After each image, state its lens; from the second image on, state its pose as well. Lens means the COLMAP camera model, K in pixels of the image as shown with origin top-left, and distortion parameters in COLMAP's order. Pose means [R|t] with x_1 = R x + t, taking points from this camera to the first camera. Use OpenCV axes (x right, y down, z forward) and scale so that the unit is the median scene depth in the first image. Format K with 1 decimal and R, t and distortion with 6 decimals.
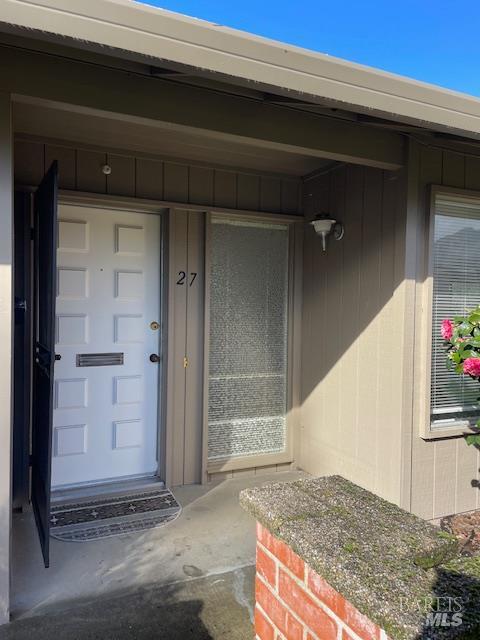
lens RADIAL K [[489.3, 0, 240.0], [0, 489.3, 320.0], [0, 0, 1]] dist [0.107680, -0.137088]
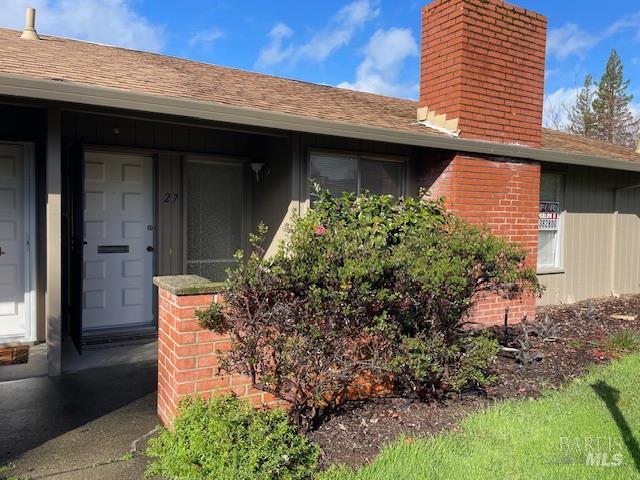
lens RADIAL K [[489.3, 0, 320.0], [0, 489.3, 240.0], [0, 0, 1]] dist [0.107680, -0.137088]
pose [[0.995965, -0.002453, 0.089707, 0.235147], [0.001004, 0.999868, 0.016196, 0.026058], [-0.089735, -0.016041, 0.995837, -0.648695]]
